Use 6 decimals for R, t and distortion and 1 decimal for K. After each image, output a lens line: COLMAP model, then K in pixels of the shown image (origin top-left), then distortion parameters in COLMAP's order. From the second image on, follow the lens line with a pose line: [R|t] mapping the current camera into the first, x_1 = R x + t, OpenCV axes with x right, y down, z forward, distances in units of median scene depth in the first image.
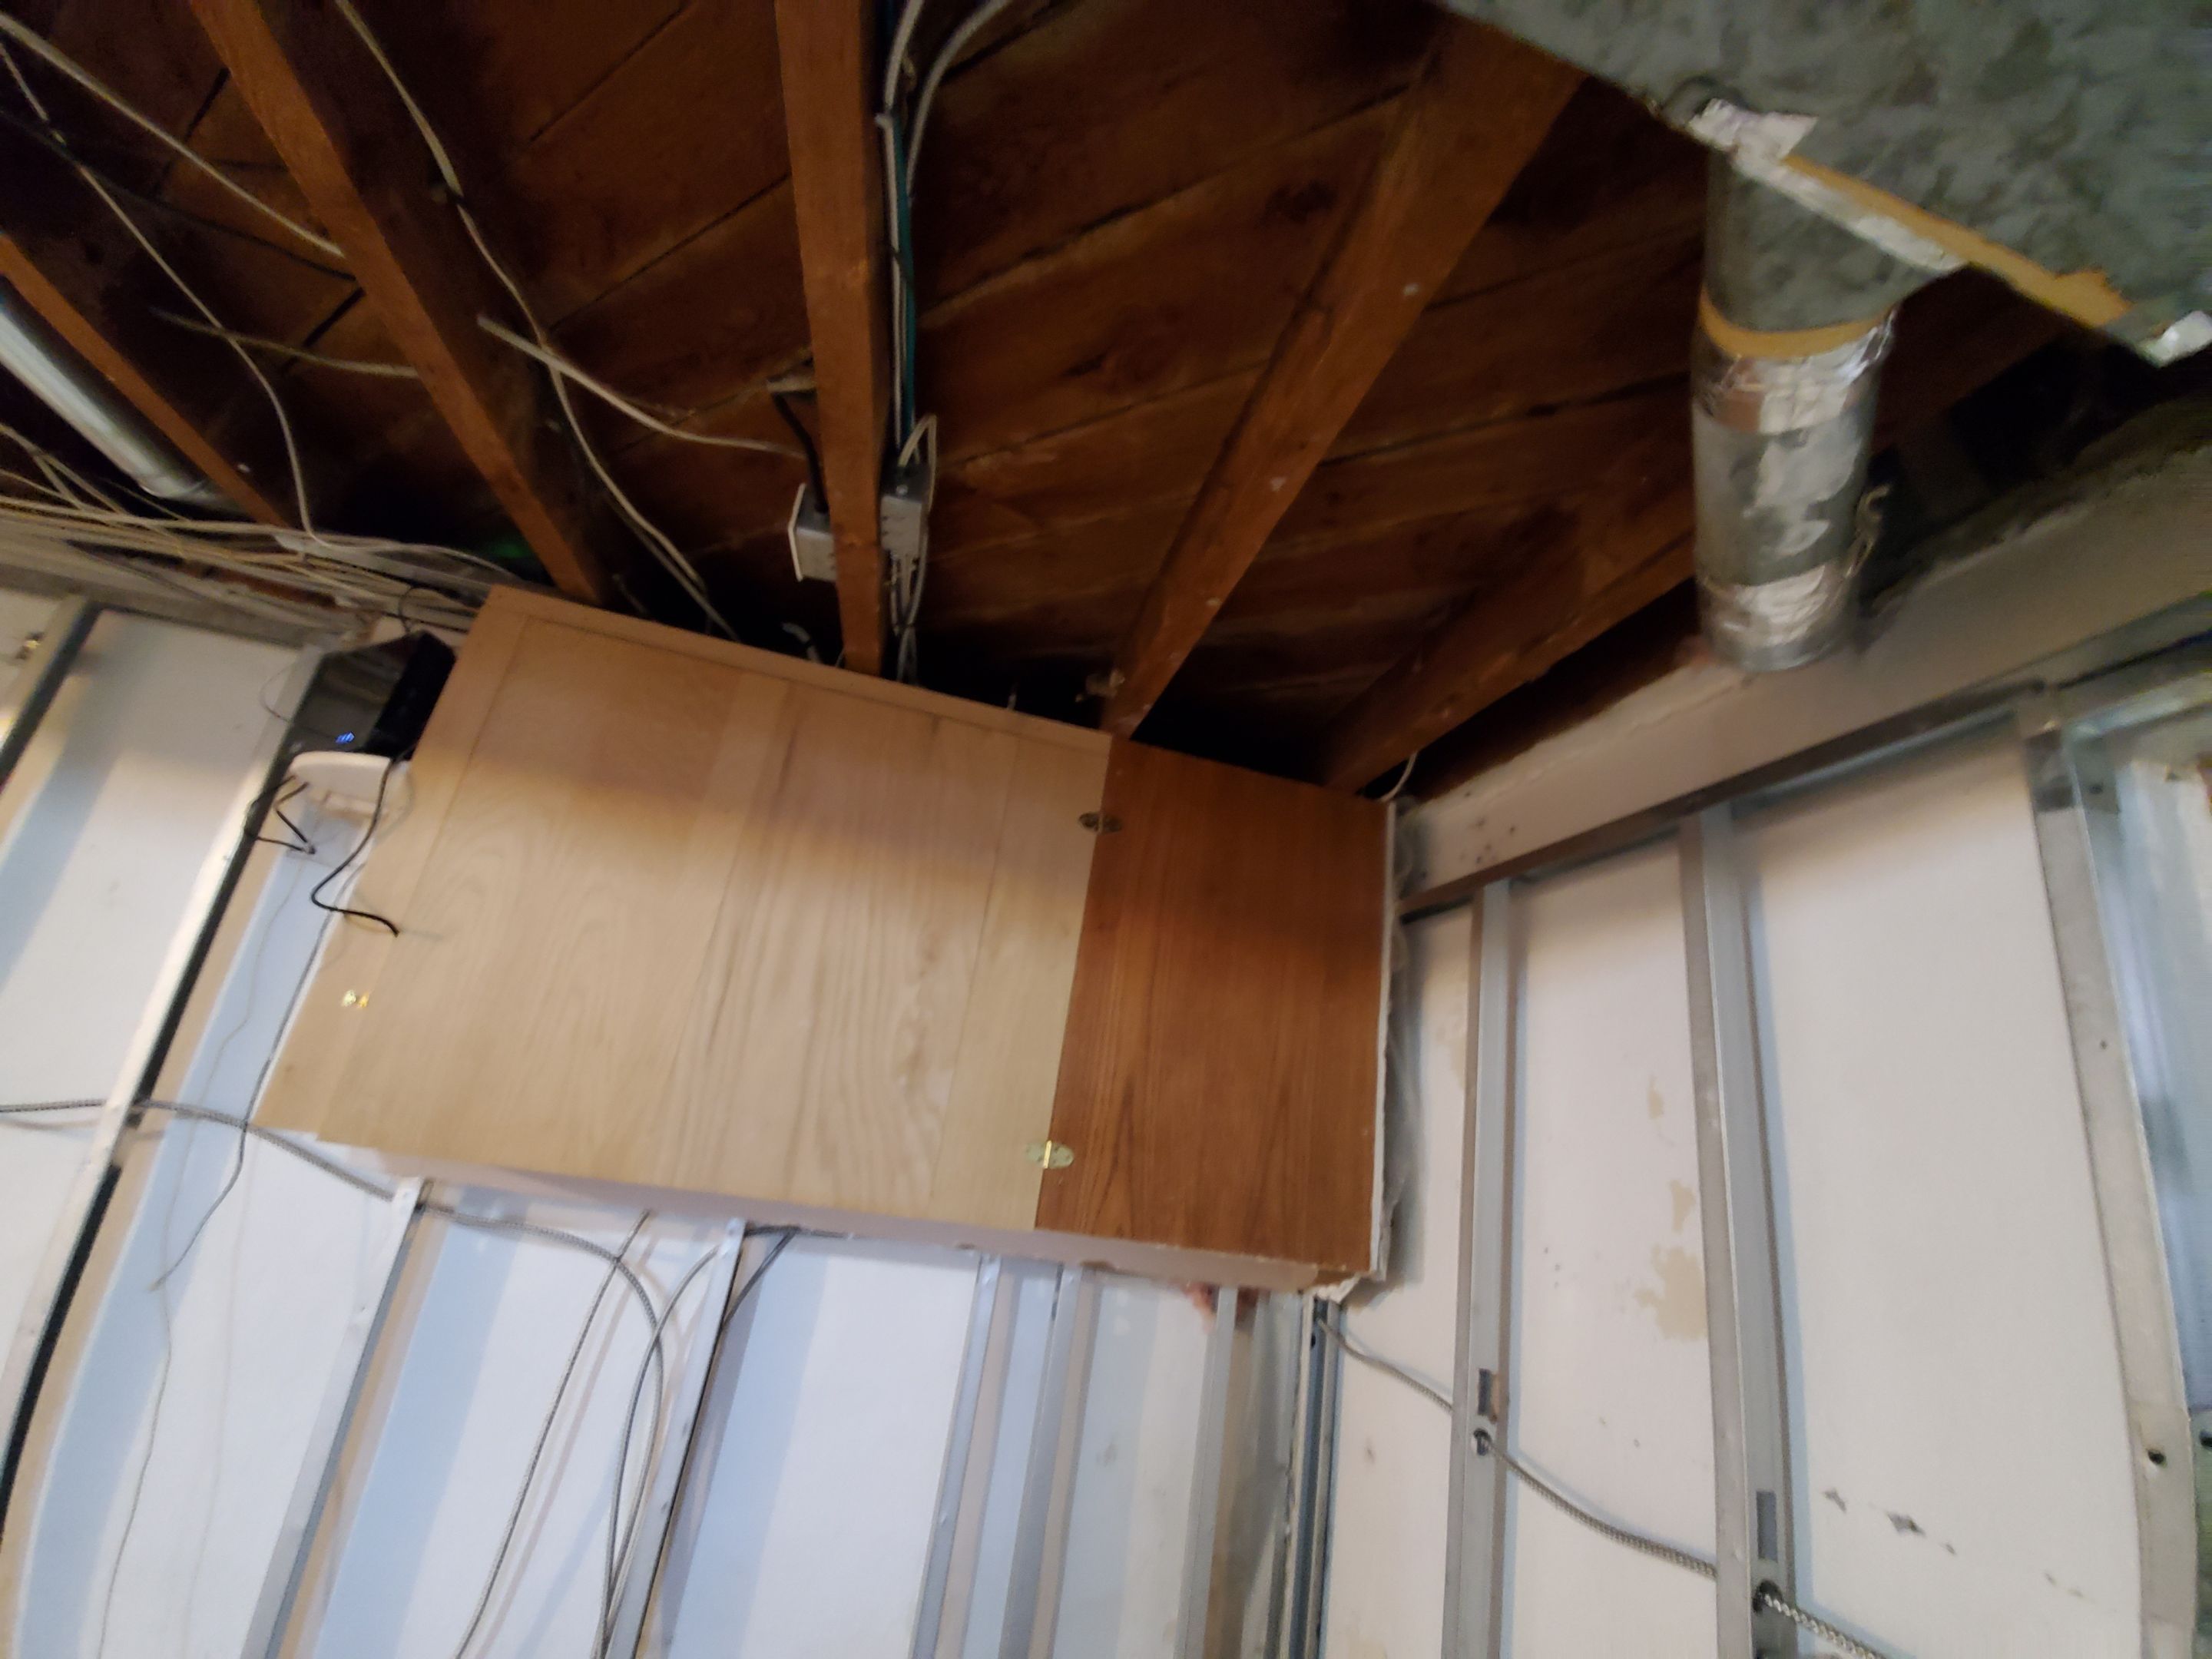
lens RADIAL K [[892.3, 0, 1145.7], [0, 892.3, 842.8], [0, 0, 1]] dist [-0.019173, -0.004936]
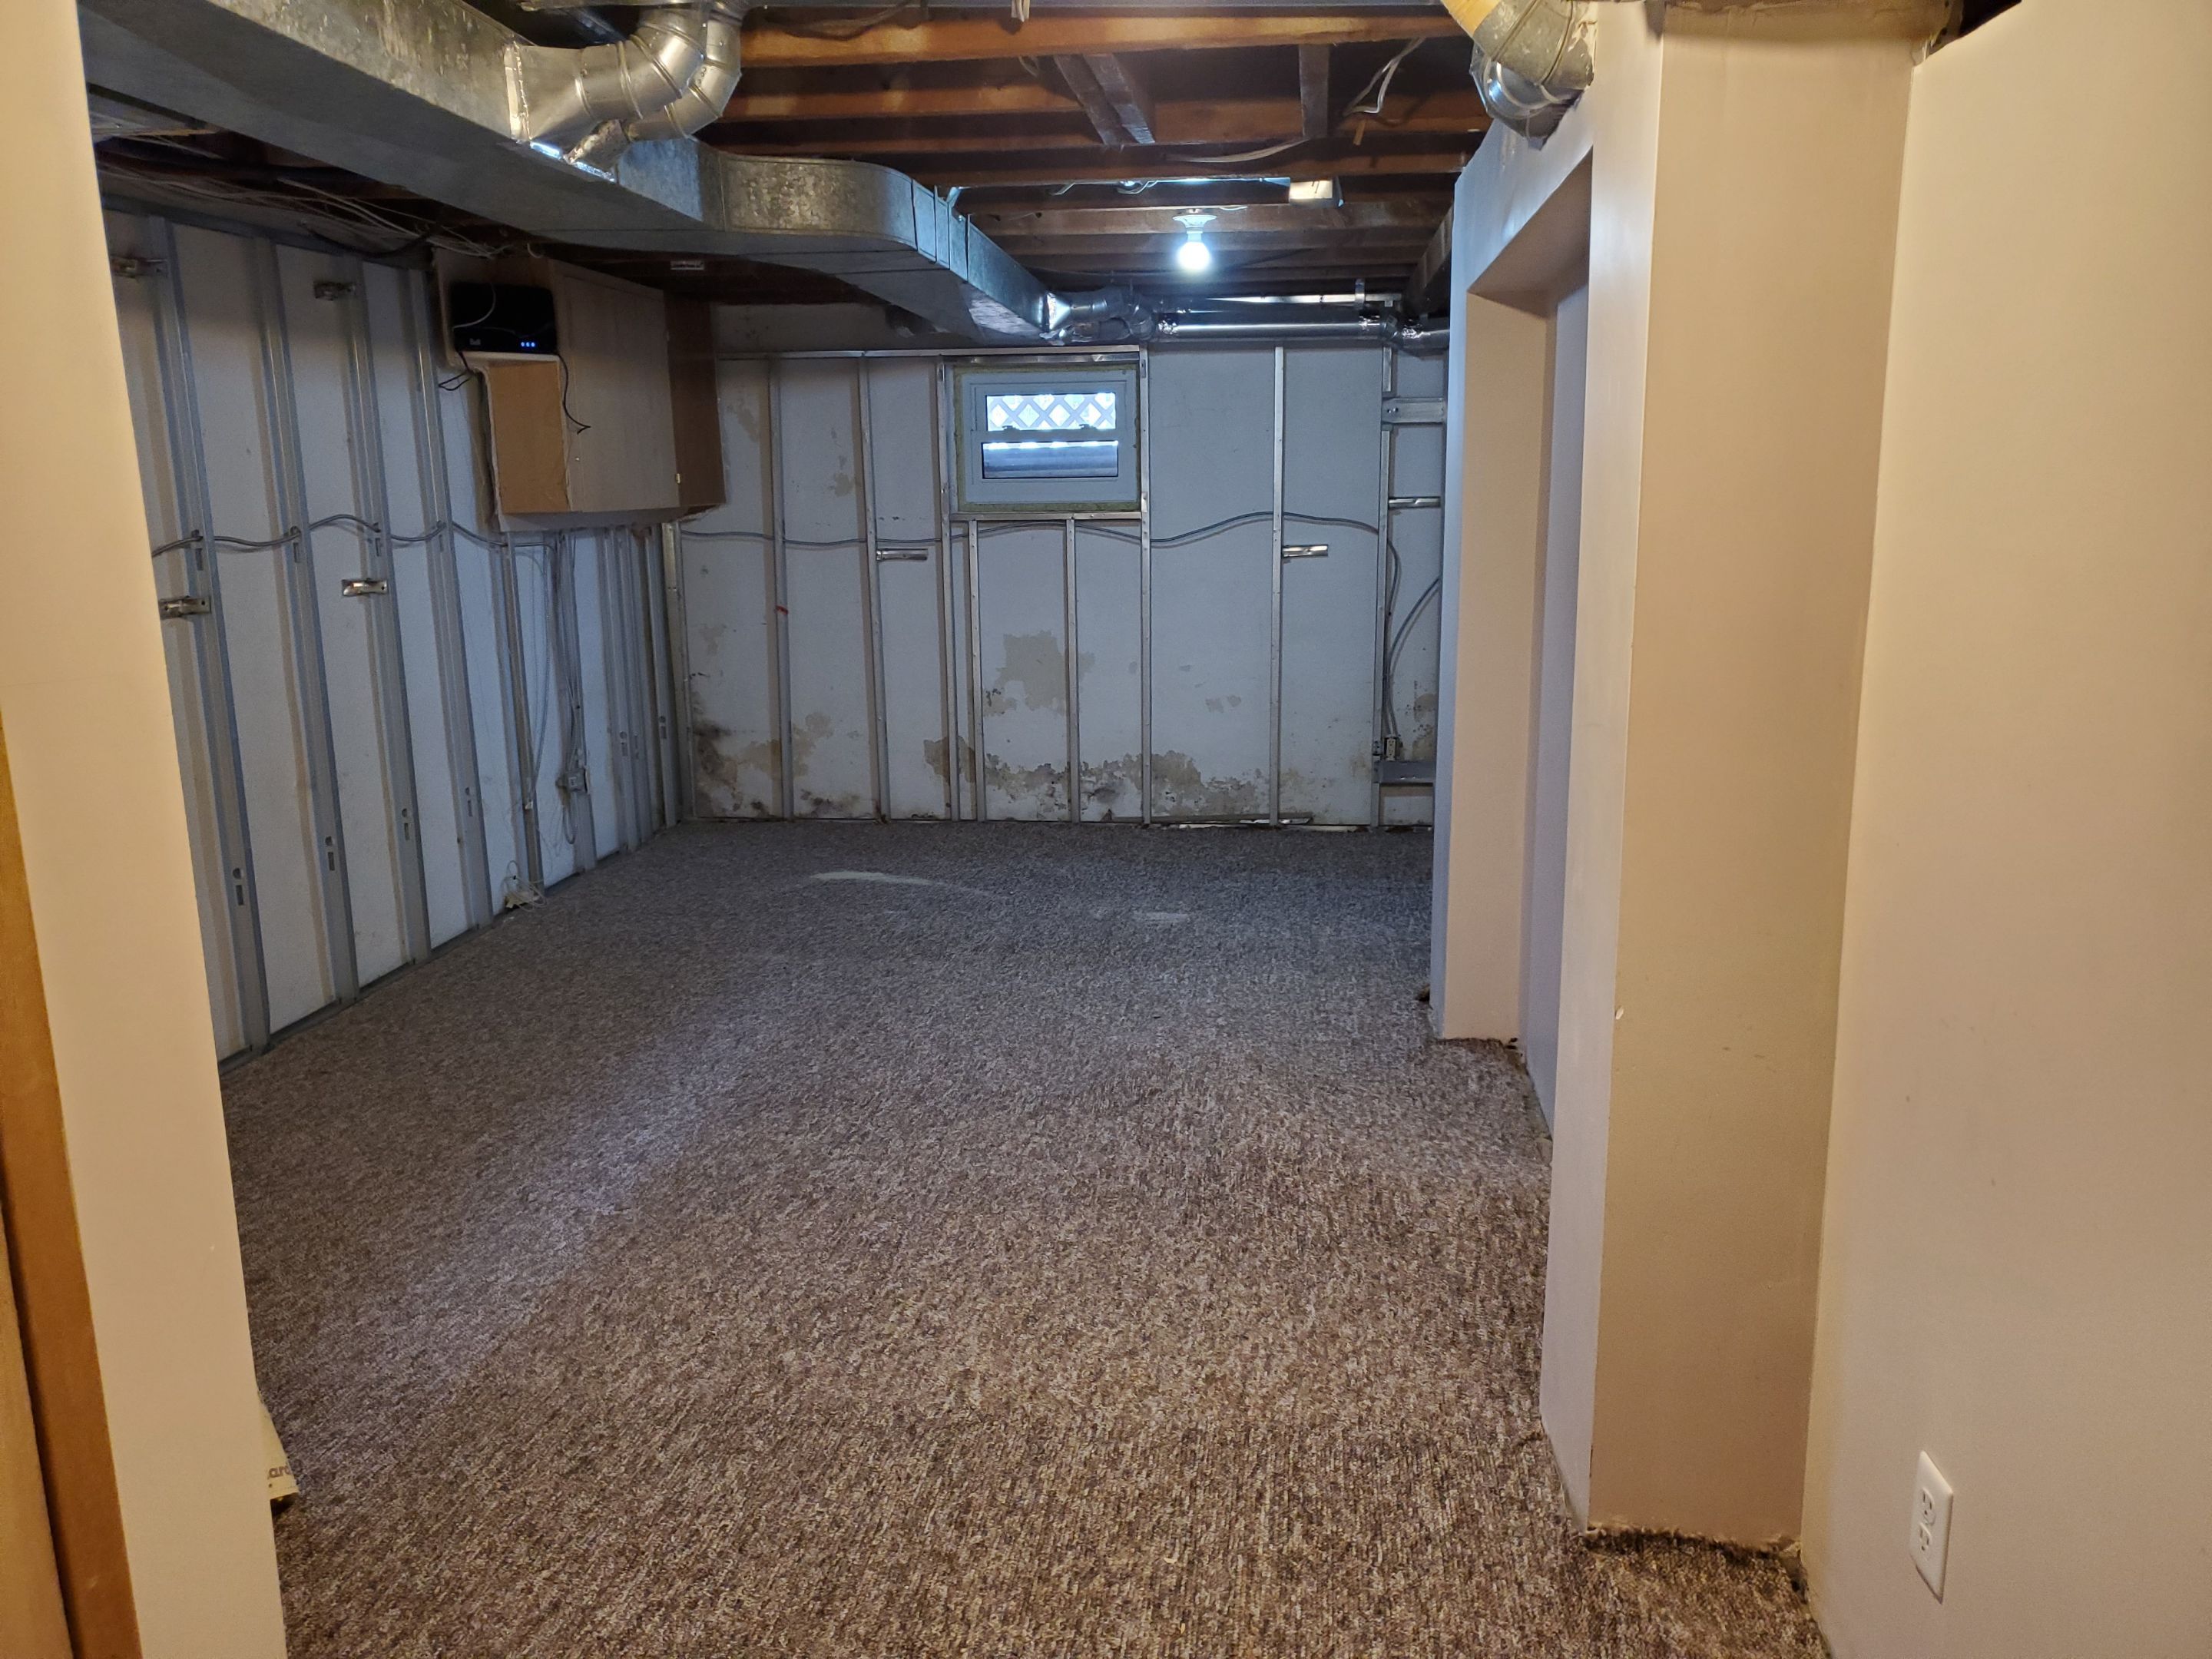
lens RADIAL K [[1696.2, 0, 1127.8], [0, 1696.2, 877.7], [0, 0, 1]] dist [0.062359, -0.021587]
pose [[0.334225, -0.349987, 0.875102, -4.452405], [-0.244947, 0.864335, 0.439233, -1.172439], [-0.910107, -0.361156, 0.203154, -1.688832]]
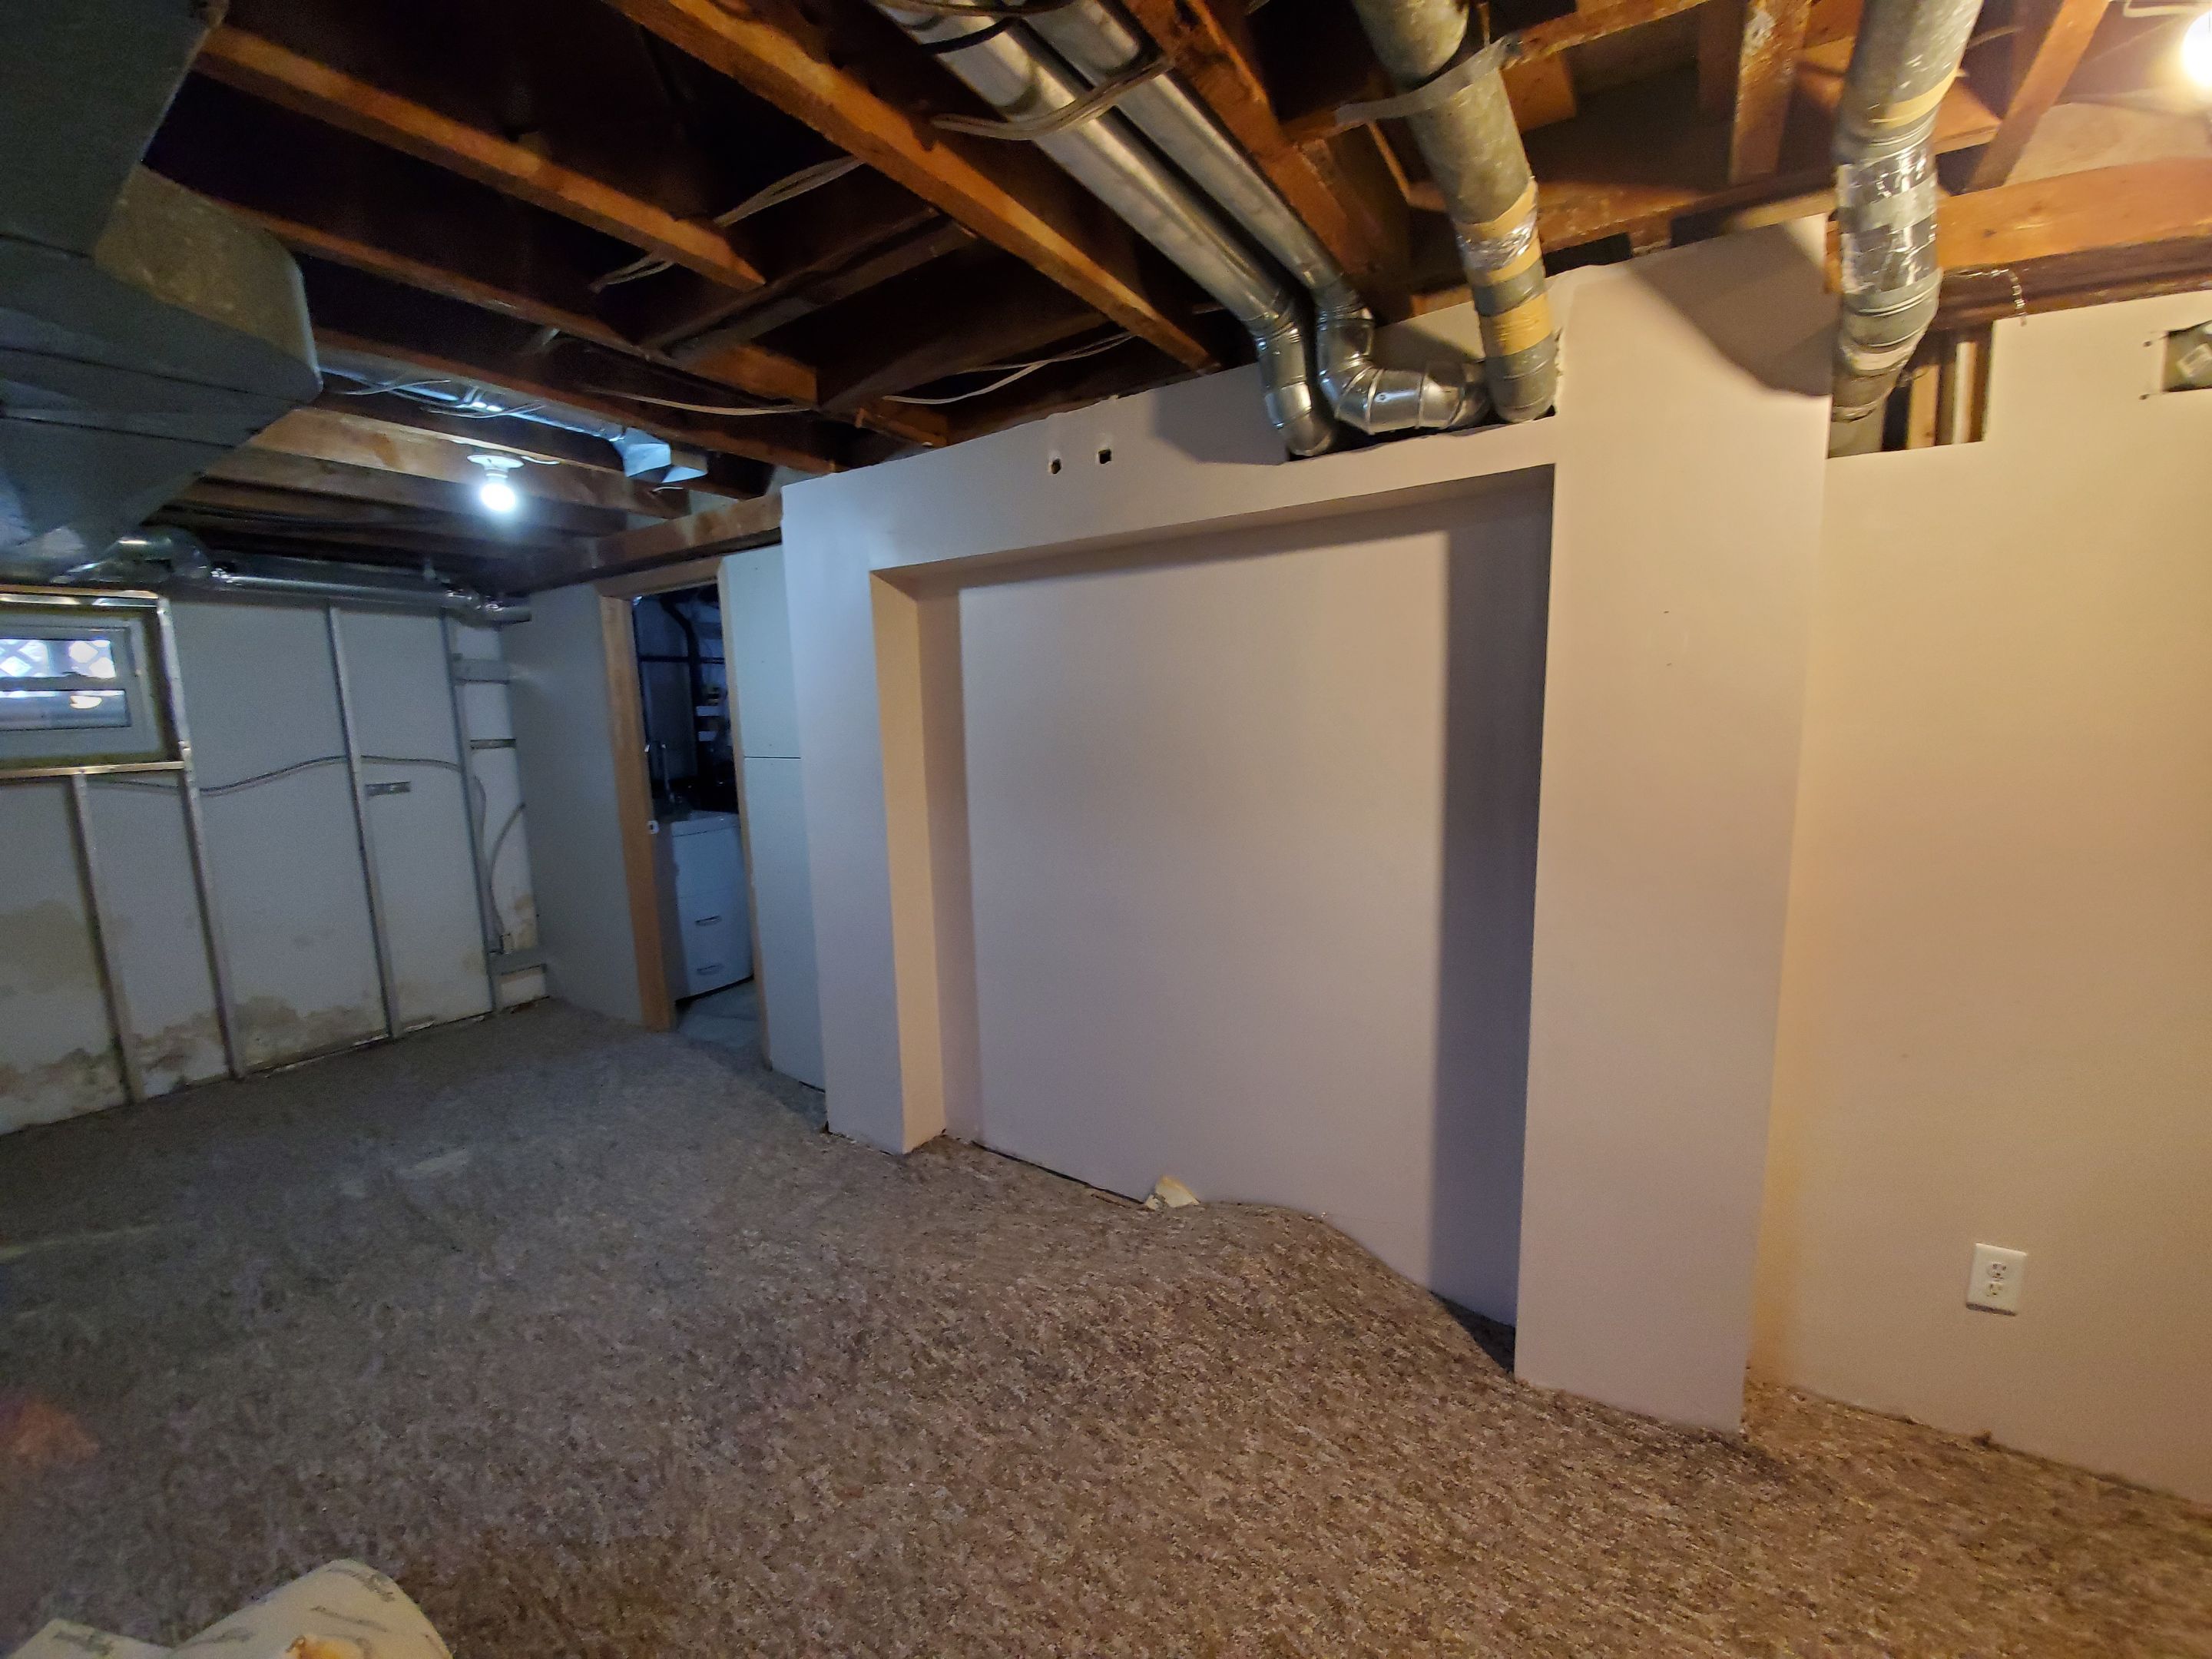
lens RADIAL K [[870.9, 0, 1116.5], [0, 870.9, 839.5], [0, 0, 1]] dist [-0.003389, -0.008456]
pose [[-0.668704, -0.230906, 0.706766, -3.109012], [-0.304582, 0.952210, 0.022915, -0.524169], [-0.678281, -0.199945, -0.707076, -0.365235]]
